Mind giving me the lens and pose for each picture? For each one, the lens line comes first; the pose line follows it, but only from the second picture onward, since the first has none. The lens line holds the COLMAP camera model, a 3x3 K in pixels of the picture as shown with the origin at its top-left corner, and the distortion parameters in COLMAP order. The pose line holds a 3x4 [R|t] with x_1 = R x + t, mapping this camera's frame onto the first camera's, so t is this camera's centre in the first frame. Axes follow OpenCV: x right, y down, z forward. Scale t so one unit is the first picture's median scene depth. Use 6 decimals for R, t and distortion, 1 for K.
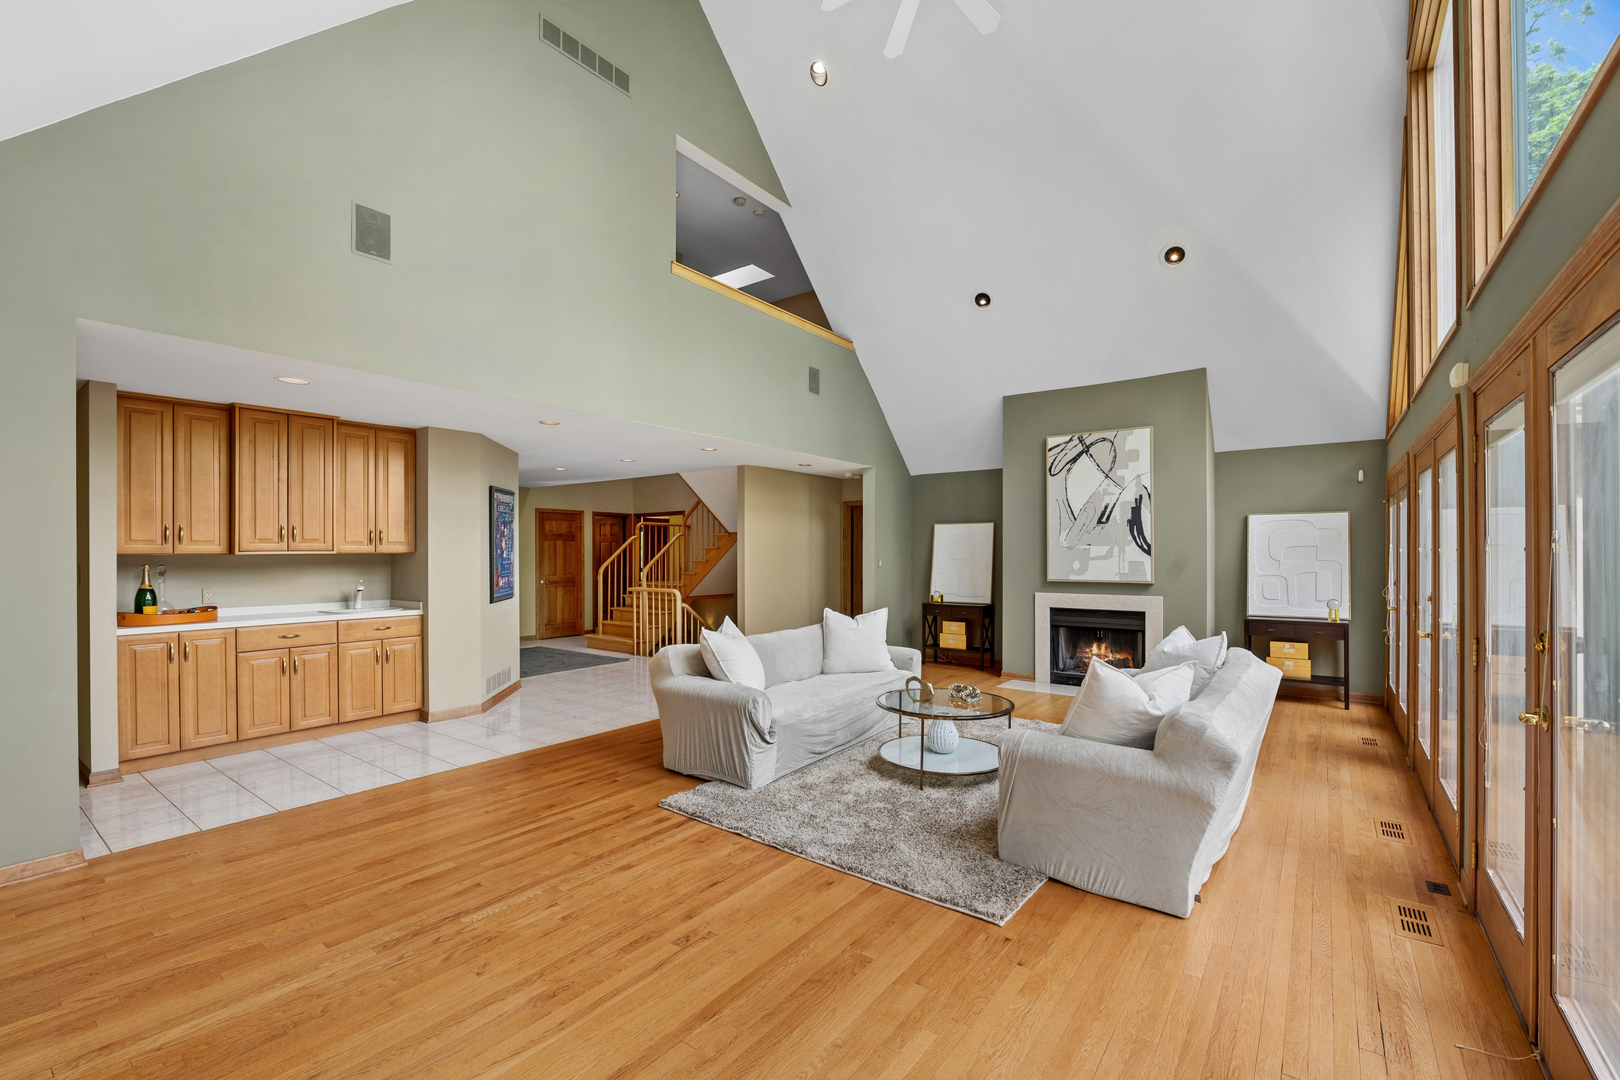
lens RADIAL K [[681.1, 0, 813.5], [0, 681.1, 543.3], [0, 0, 1]] dist [-0.015469, -0.000067]
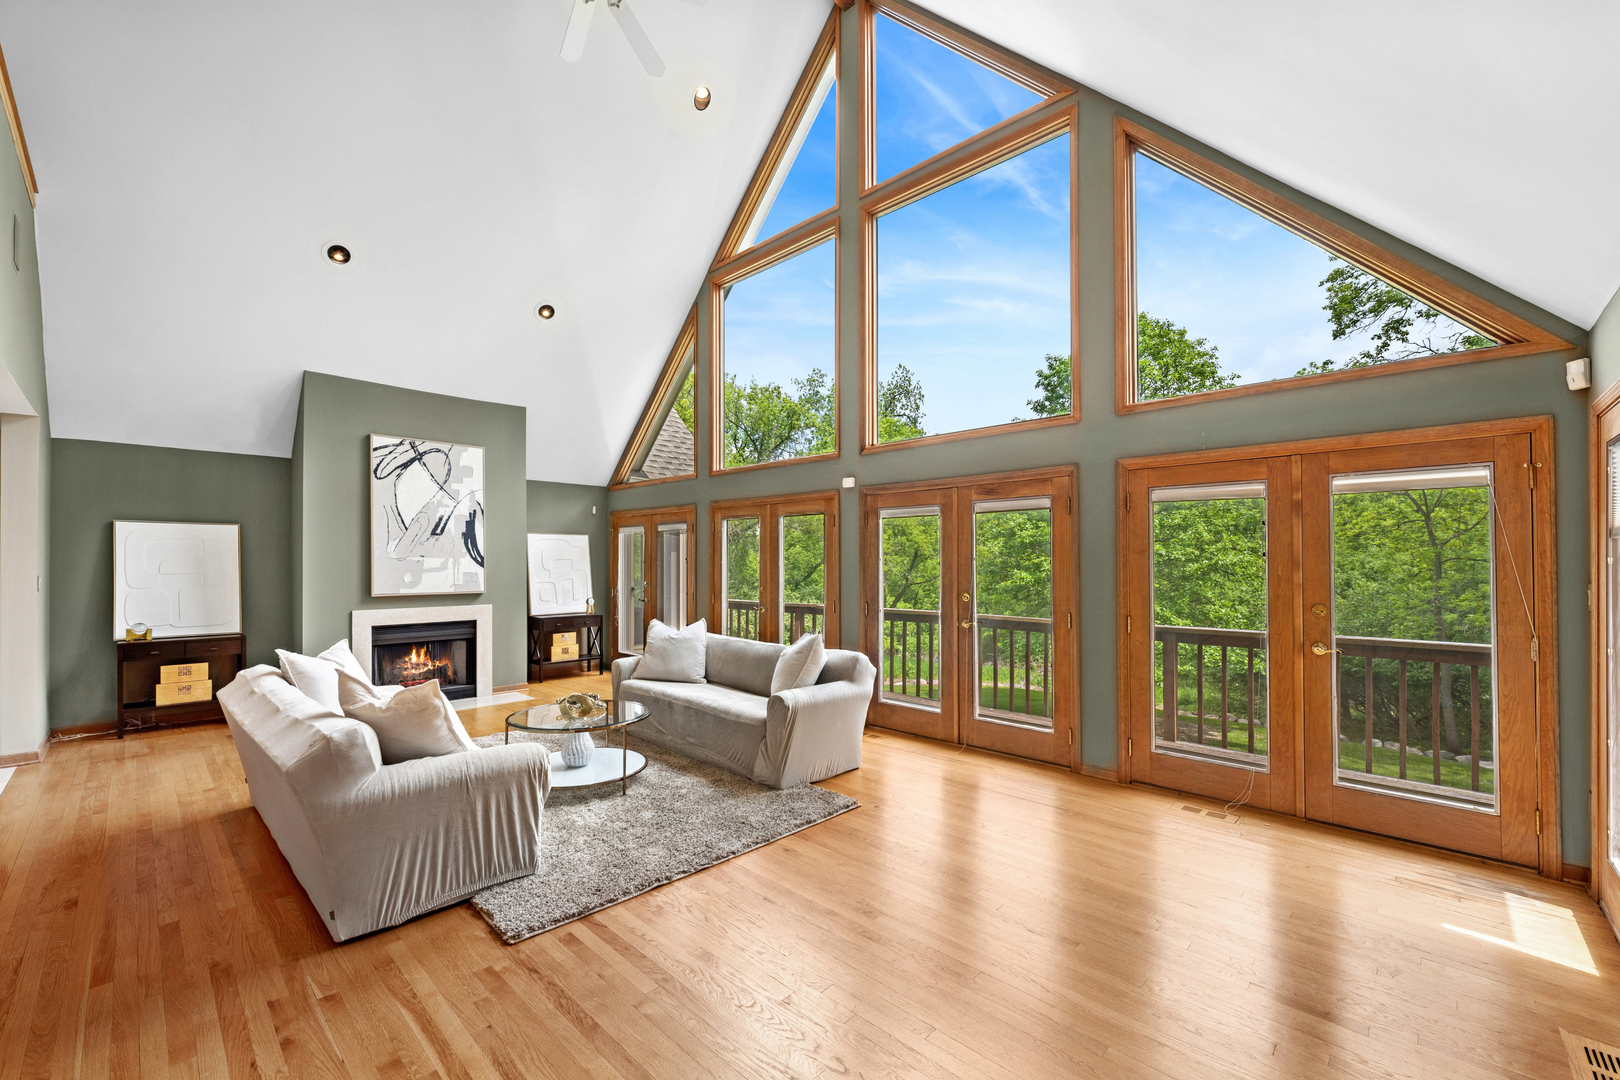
lens RADIAL K [[653.0, 0, 809.8], [0, 653.0, 544.8], [0, 0, 1]] dist [-0.002860, -0.000095]
pose [[0.133397, 0.029211, 0.990632, -0.445671], [-0.010980, 0.999548, -0.027995, 0.005829], [-0.991002, -0.007143, 0.133658, 0.336296]]
